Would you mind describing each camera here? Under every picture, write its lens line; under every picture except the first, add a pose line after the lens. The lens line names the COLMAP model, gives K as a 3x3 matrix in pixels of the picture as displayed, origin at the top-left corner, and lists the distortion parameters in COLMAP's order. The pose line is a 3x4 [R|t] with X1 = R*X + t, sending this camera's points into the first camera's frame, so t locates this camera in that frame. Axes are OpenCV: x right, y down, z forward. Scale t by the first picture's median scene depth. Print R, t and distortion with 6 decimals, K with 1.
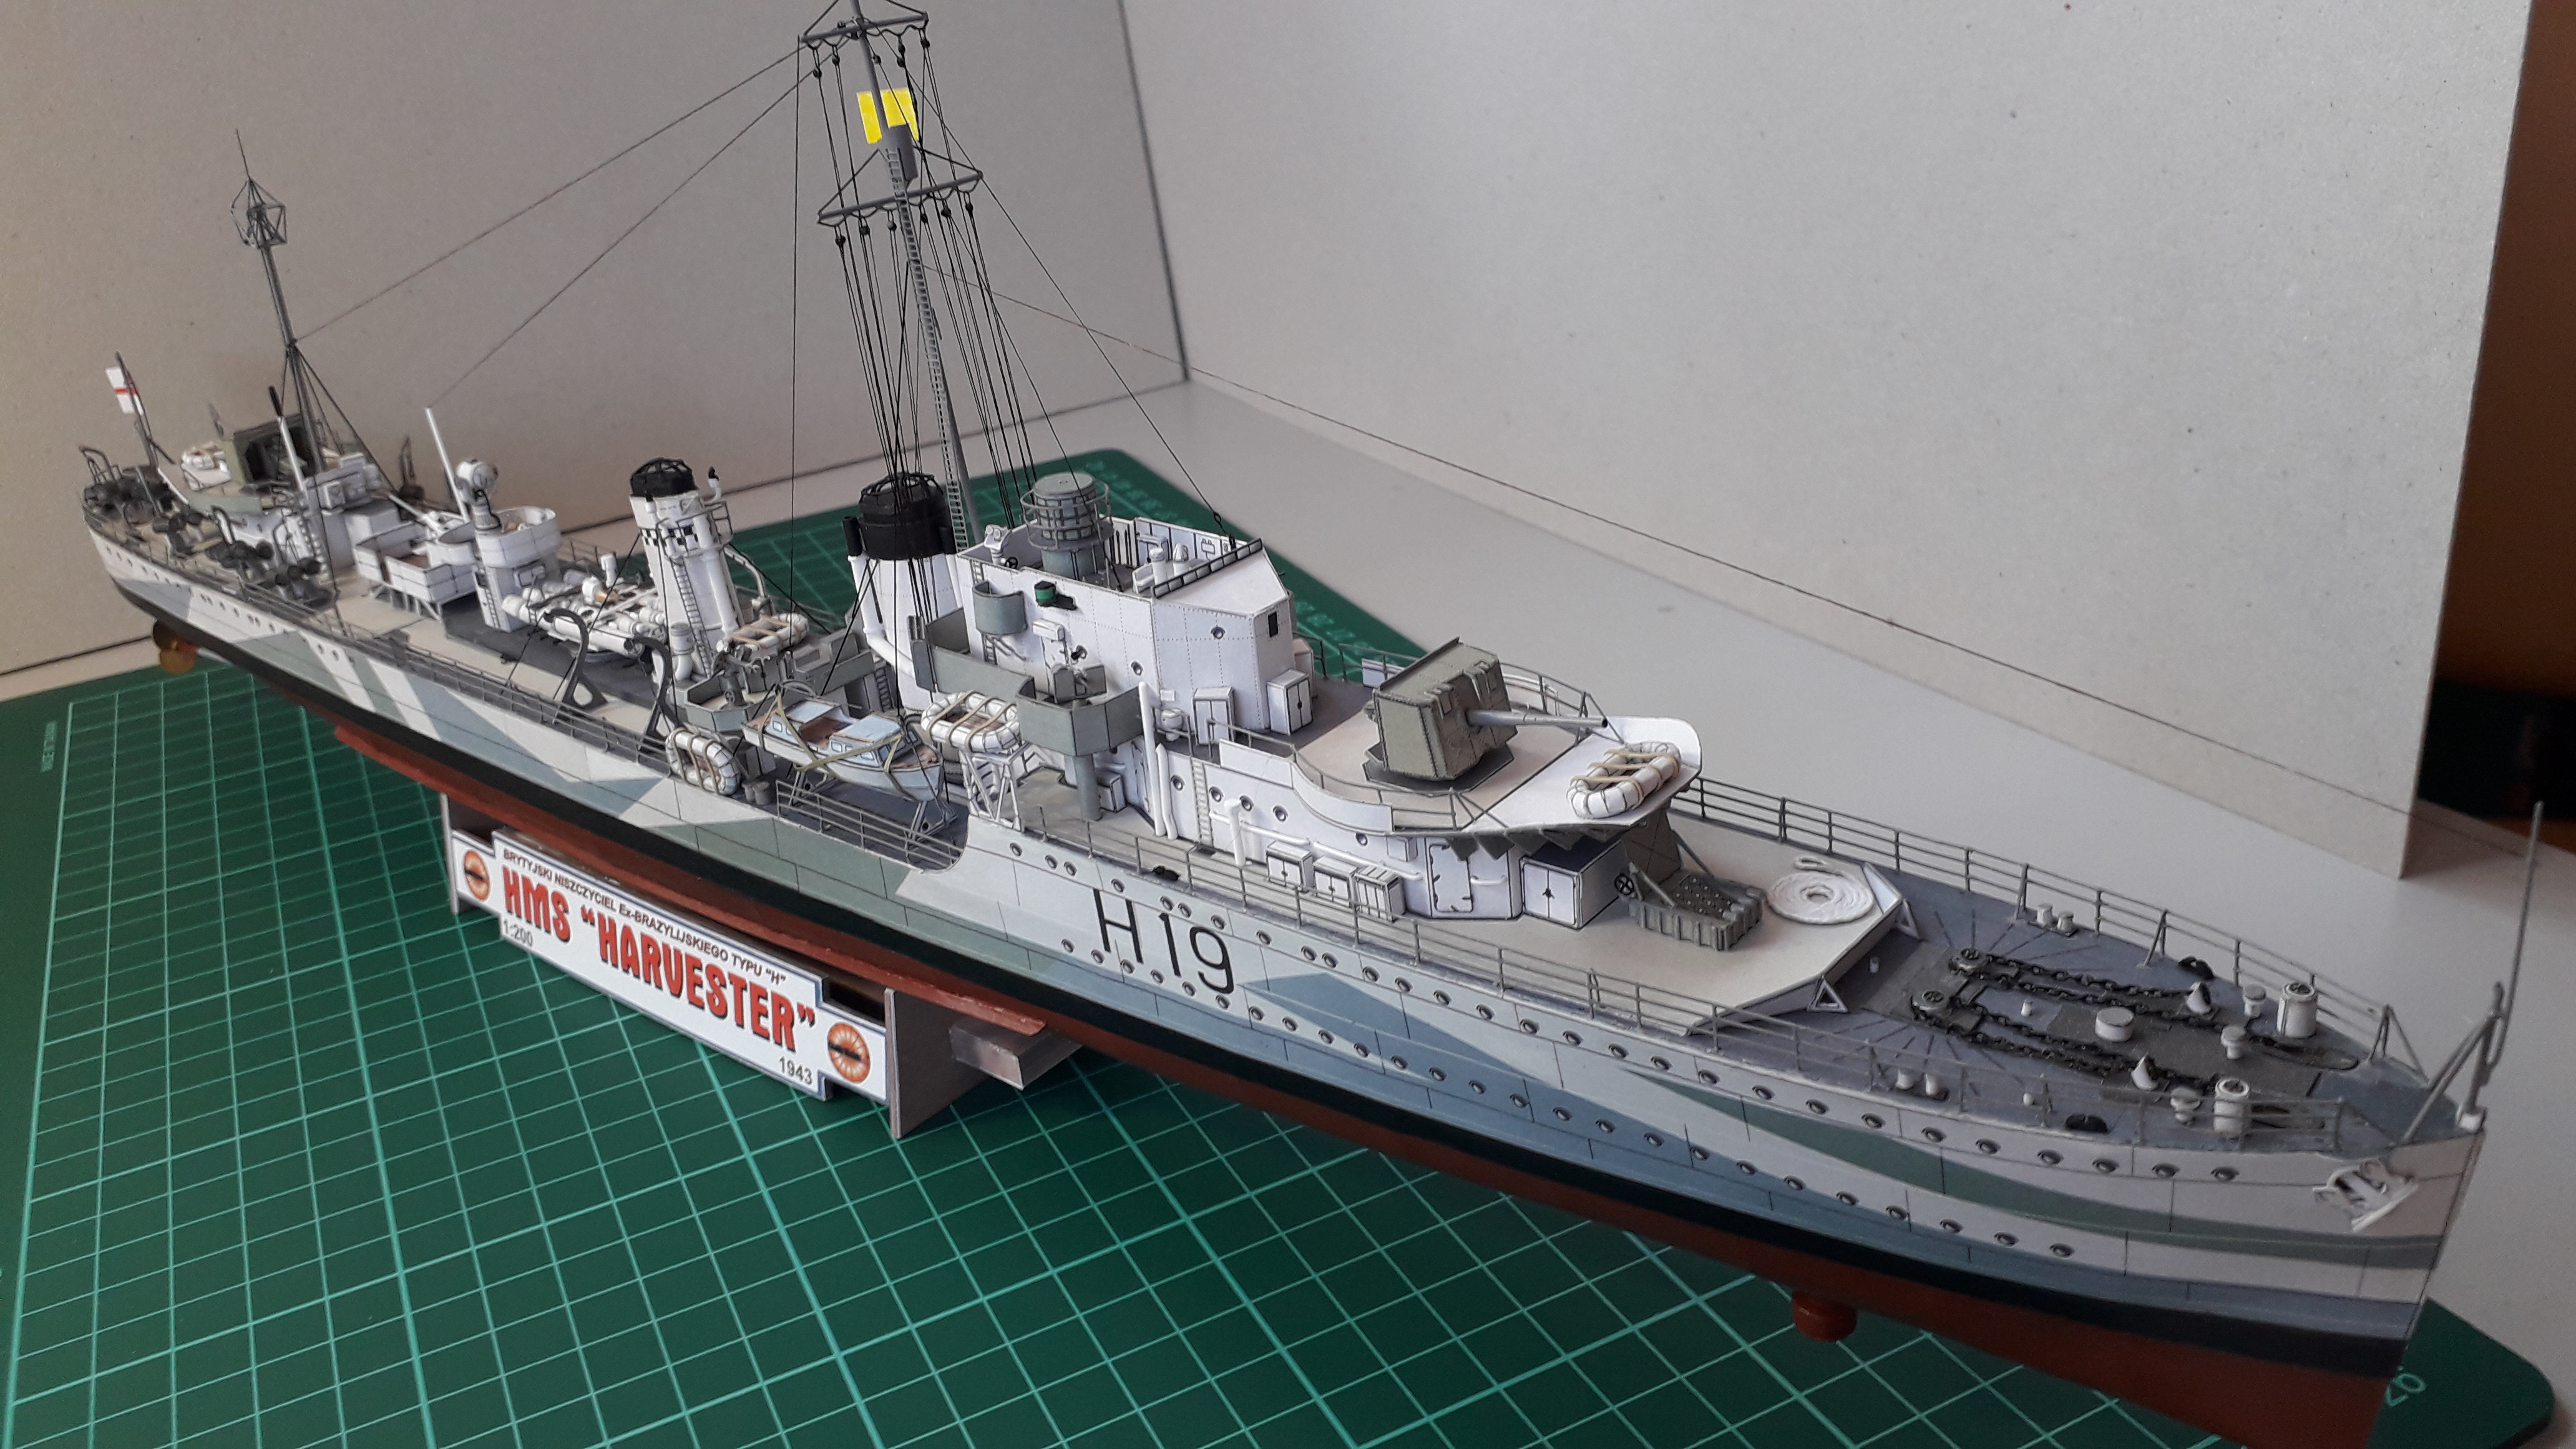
lens RADIAL K [[2188.2, 0, 1287.6], [0, 2188.2, 669.5], [0, 0, 1]] dist [0.081411, -0.524168]
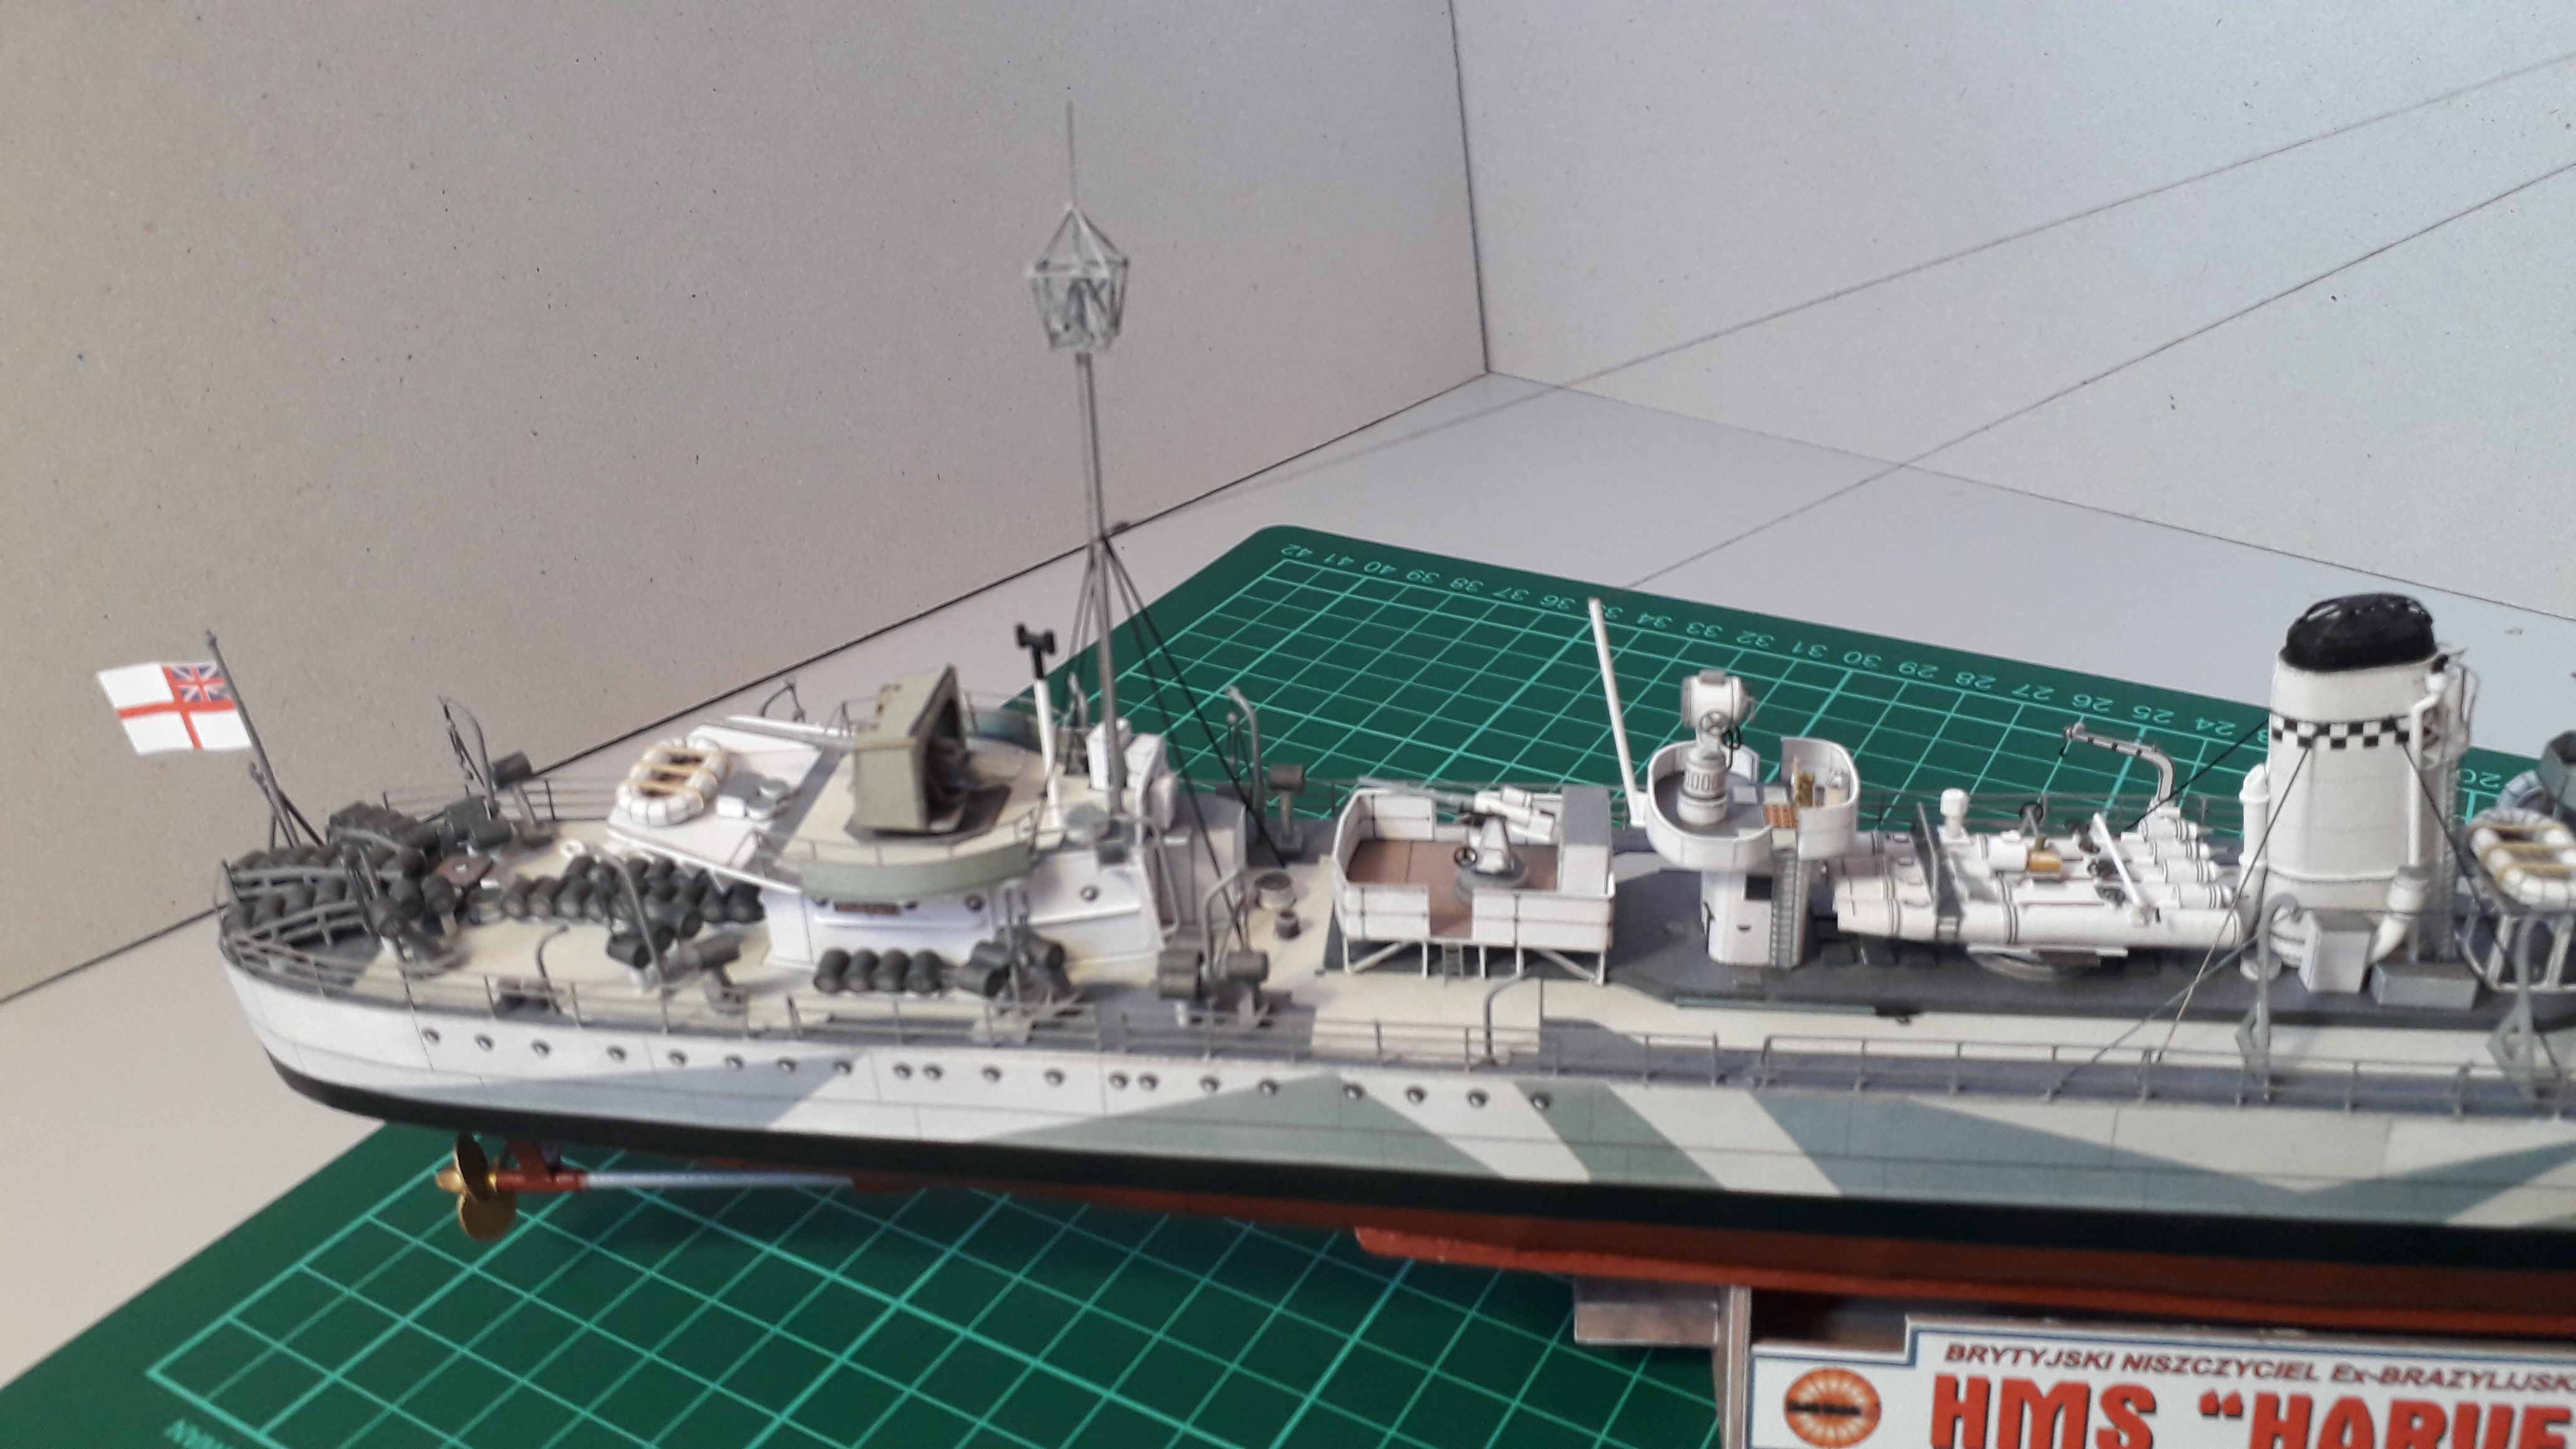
lens RADIAL K [[2253.7, 0, 1251.0], [0, 2253.7, 663.8], [0, 0, 1]] dist [-0.011201, -0.013260]
pose [[0.844518, -0.189505, 0.500877, -0.899091], [0.192243, 0.980234, 0.046733, -0.175390], [-0.499833, 0.056823, 0.864256, 0.691268]]
